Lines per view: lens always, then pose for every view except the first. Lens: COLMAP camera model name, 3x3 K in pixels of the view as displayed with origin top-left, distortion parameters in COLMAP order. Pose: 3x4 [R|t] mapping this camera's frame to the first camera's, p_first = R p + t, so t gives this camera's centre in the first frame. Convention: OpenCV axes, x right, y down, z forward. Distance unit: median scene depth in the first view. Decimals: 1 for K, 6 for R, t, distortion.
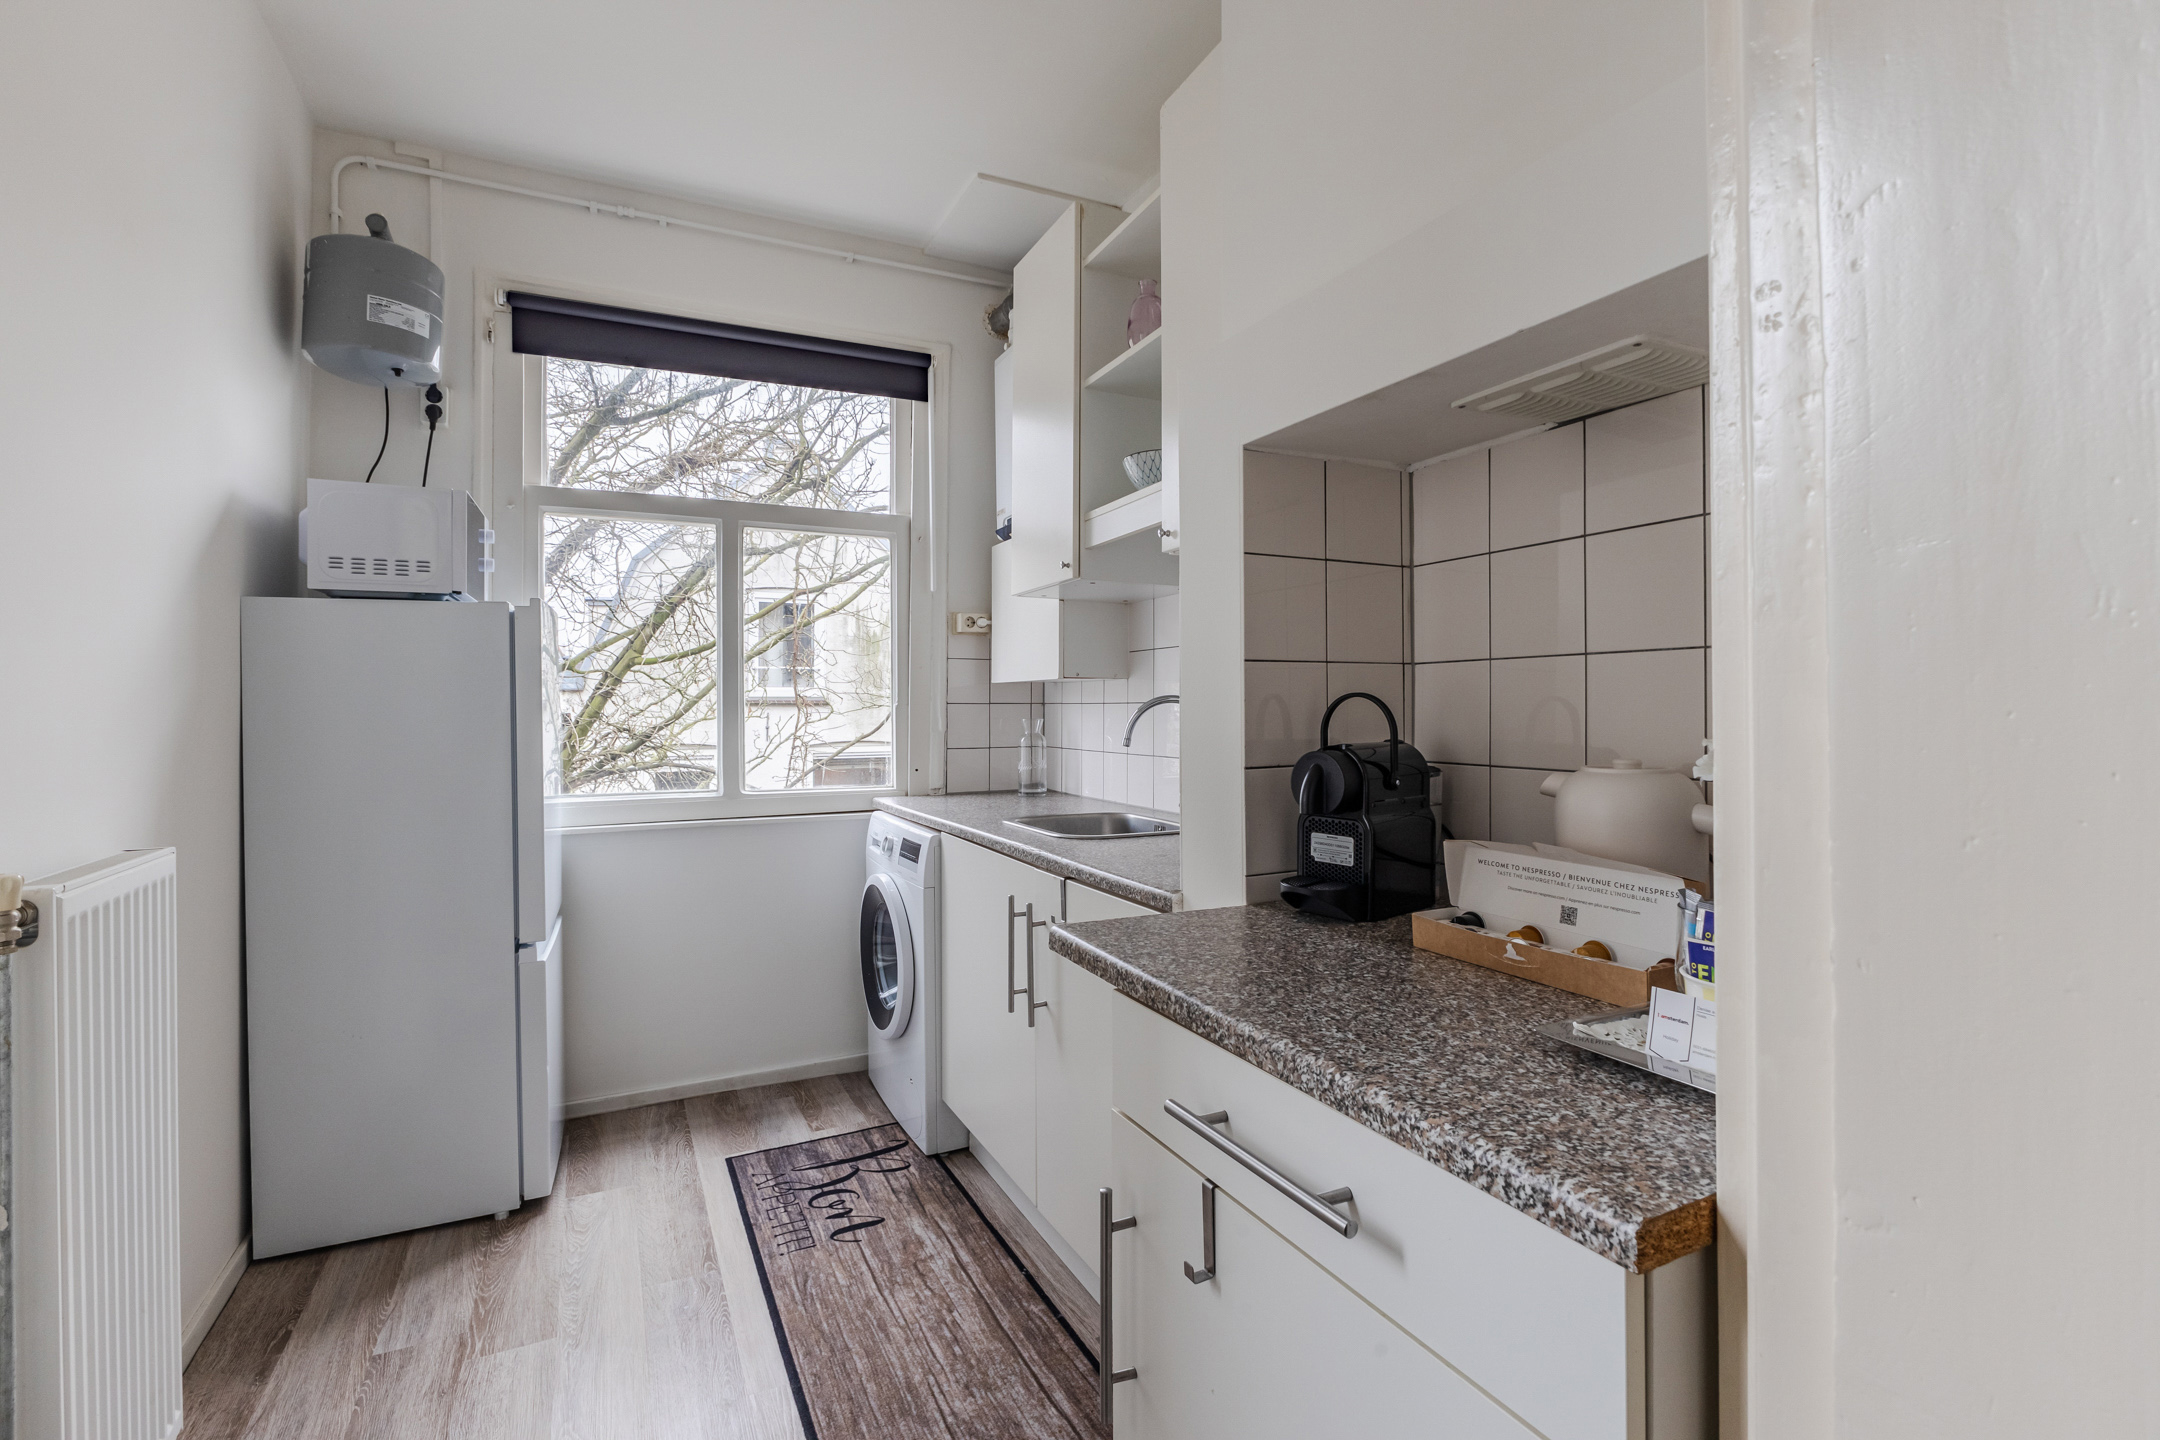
lens RADIAL K [[971.9, 0, 1063.0], [0, 971.9, 719.7], [0, 0, 1]] dist [0.008037, 0.000844]
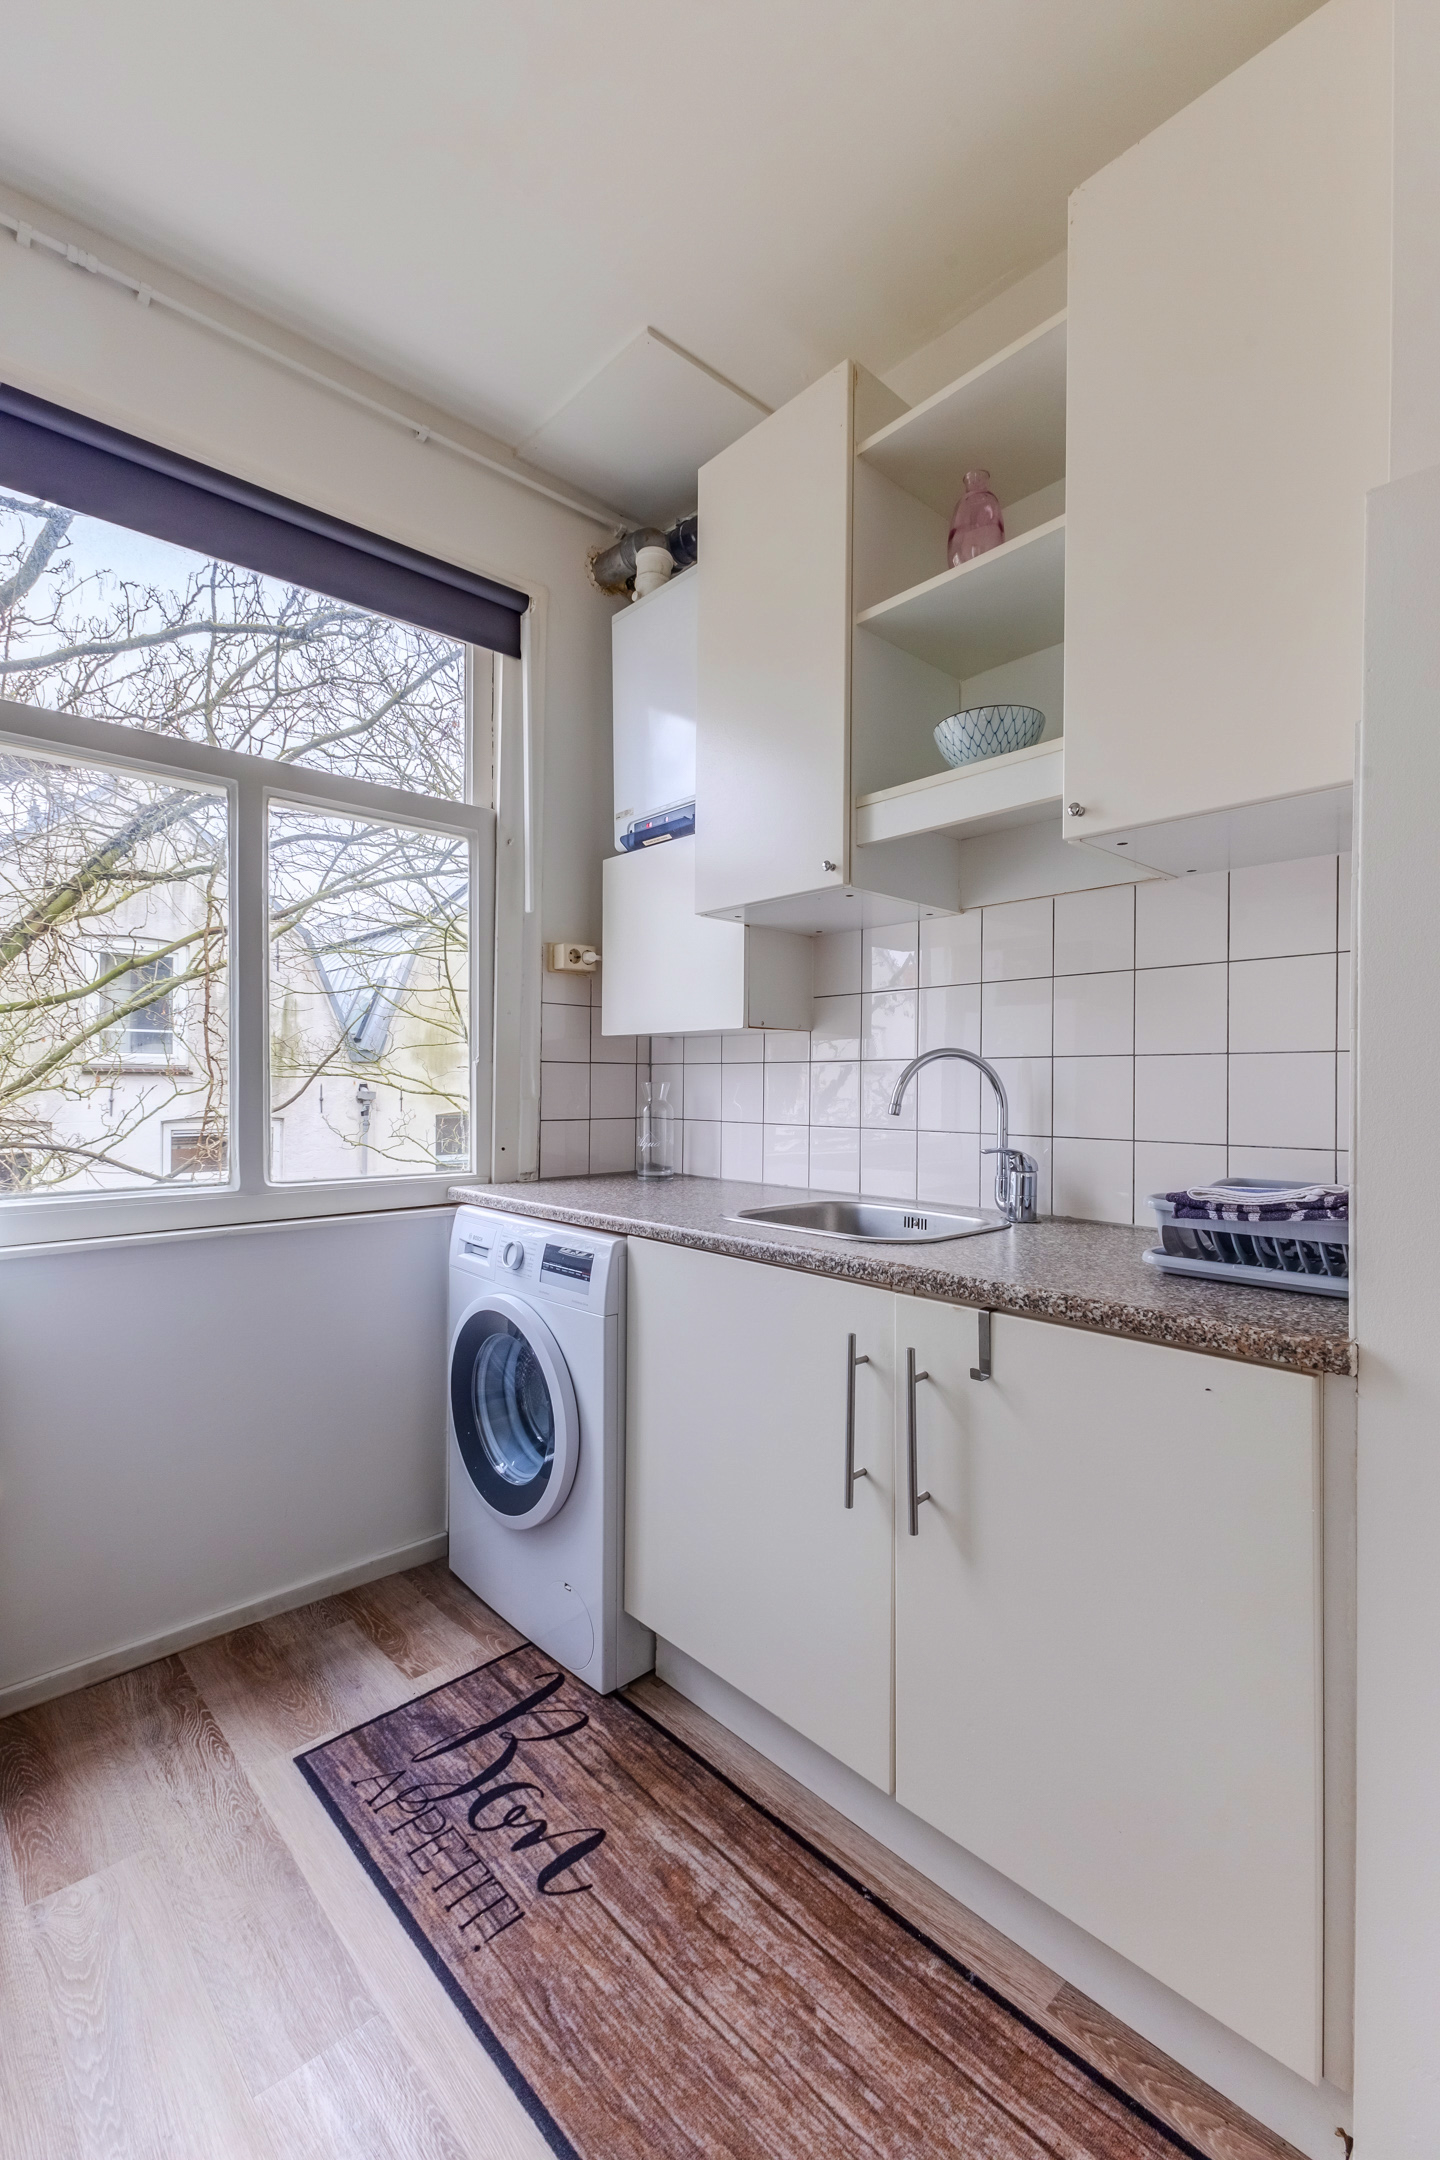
lens RADIAL K [[941.3, 0, 701.1], [0, 941.3, 1096.0], [0, 0, 1]] dist [0.019371, -0.003554]
pose [[0.957314, 0.001060, 0.289048, -0.271643], [-0.001883, 0.999995, 0.002567, 0.010650], [-0.289044, -0.003002, 0.957311, 0.322398]]
